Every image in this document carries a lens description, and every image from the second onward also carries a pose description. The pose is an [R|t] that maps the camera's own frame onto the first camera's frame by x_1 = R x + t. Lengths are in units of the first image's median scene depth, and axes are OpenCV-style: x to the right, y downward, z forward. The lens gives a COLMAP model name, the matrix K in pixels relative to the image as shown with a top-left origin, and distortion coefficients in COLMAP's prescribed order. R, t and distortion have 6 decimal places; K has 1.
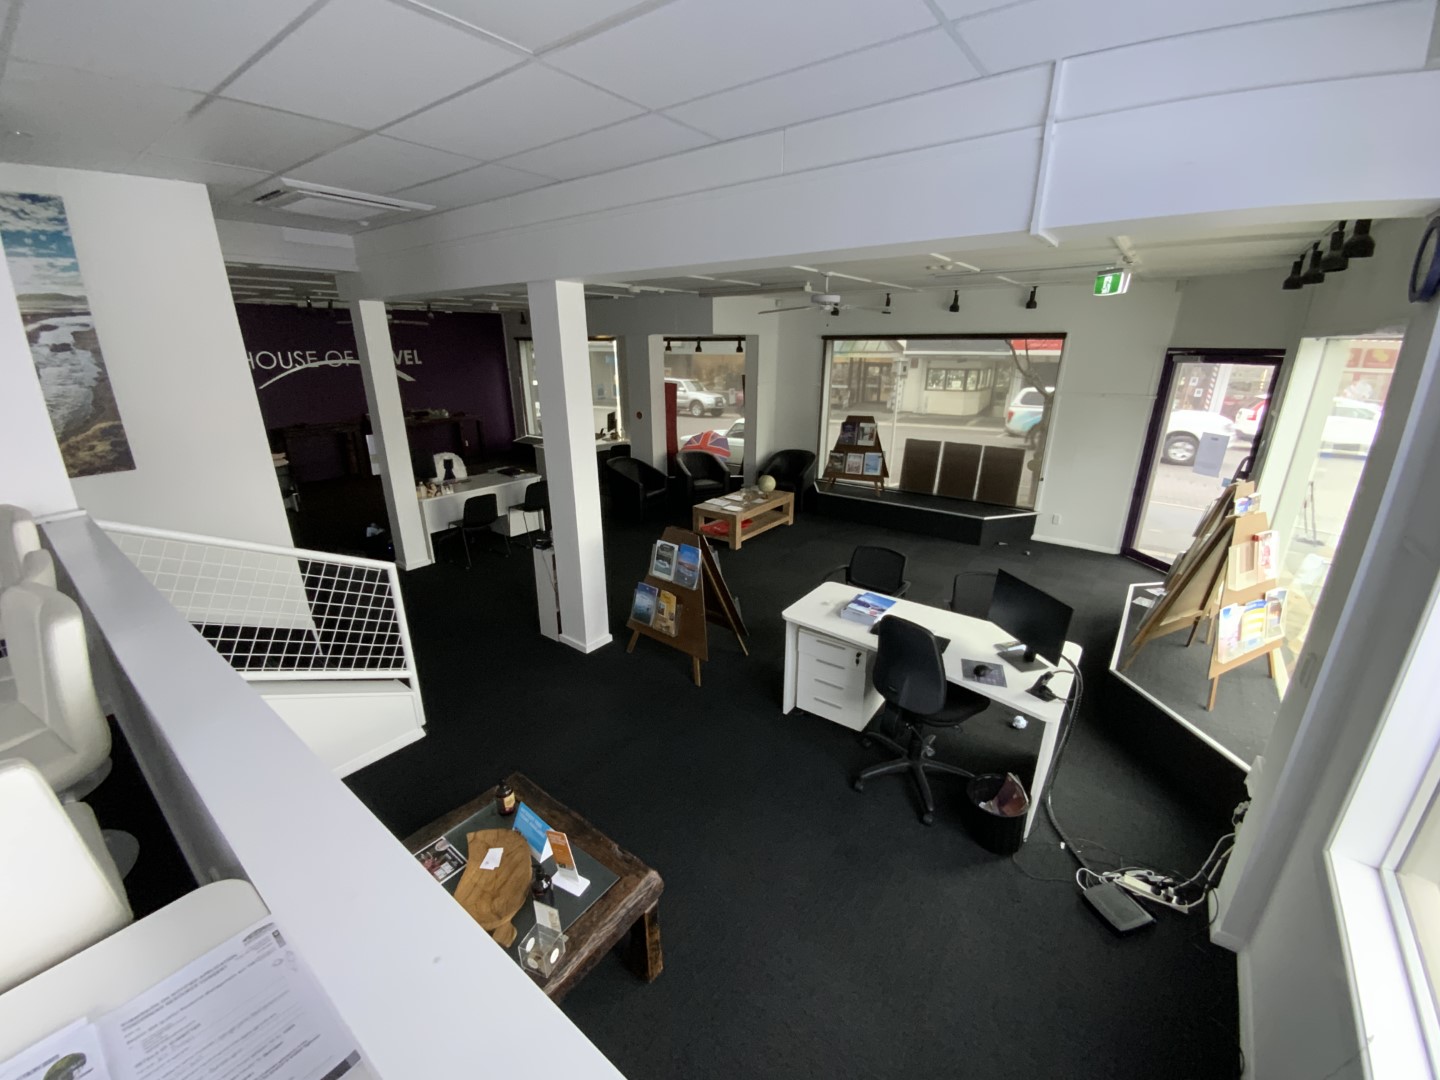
lens RADIAL K [[587.4, 0, 714.1], [0, 587.4, 540.3], [0, 0, 1]] dist [0.010134, -0.001042]
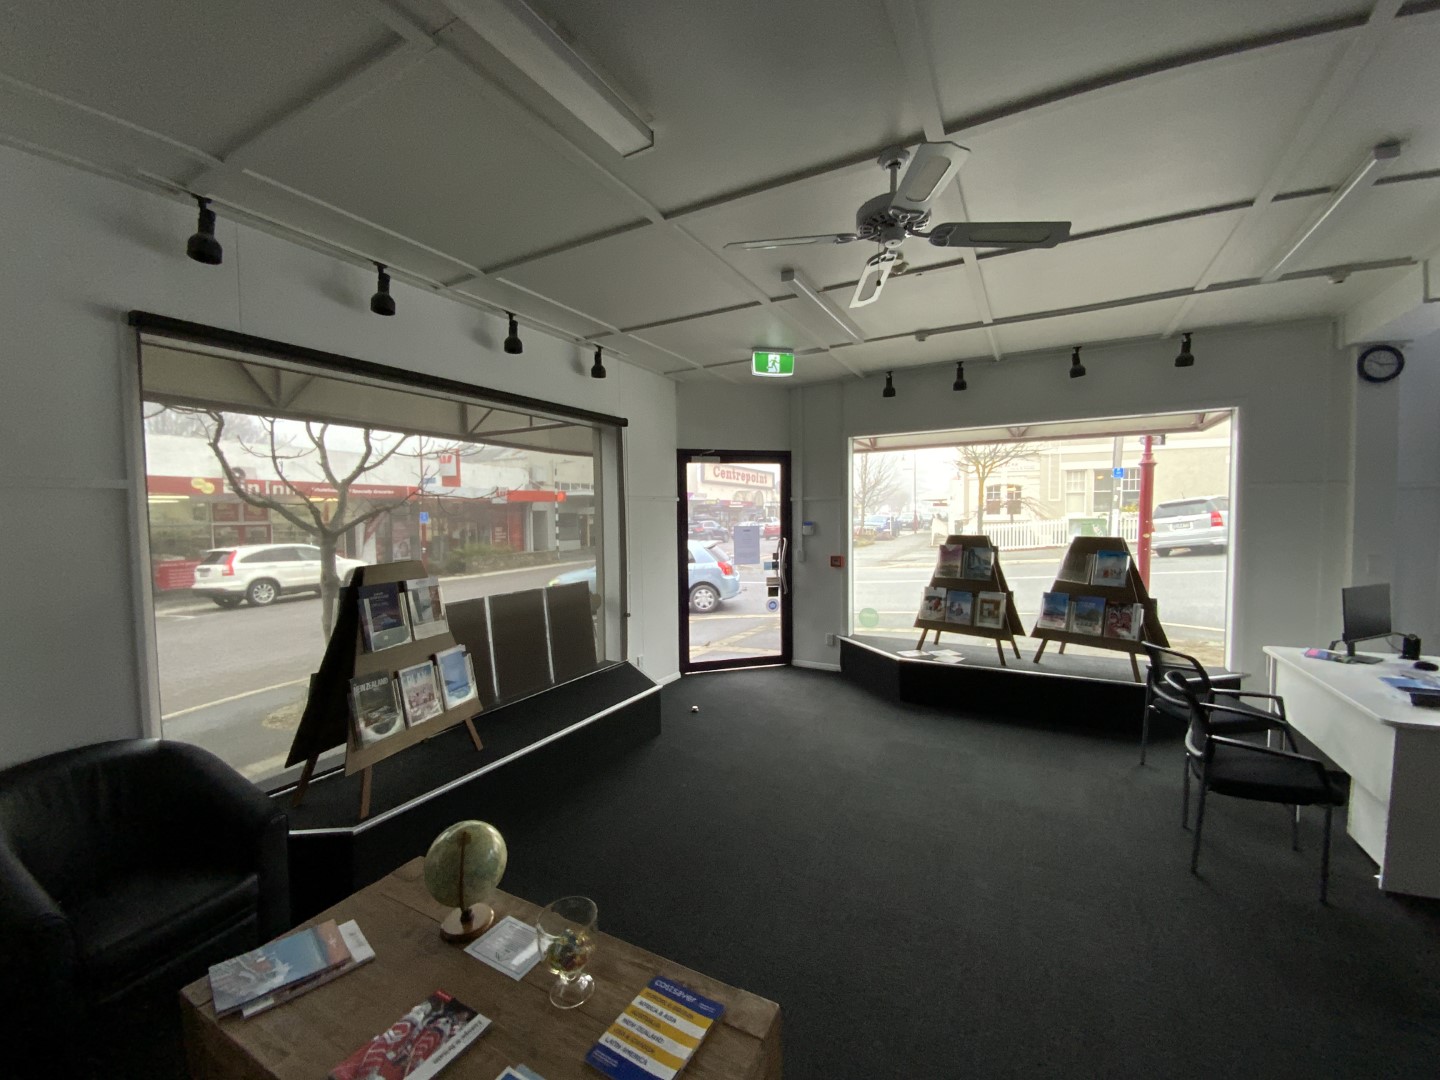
lens RADIAL K [[587.4, 0, 712.8], [0, 587.4, 542.7], [0, 0, 1]] dist [0.010134, -0.001042]
pose [[-0.159372, -0.045865, 0.986153, -0.189273], [0.328870, 0.939397, 0.096839, -0.272130], [-0.930830, 0.339750, -0.134630, 1.204638]]
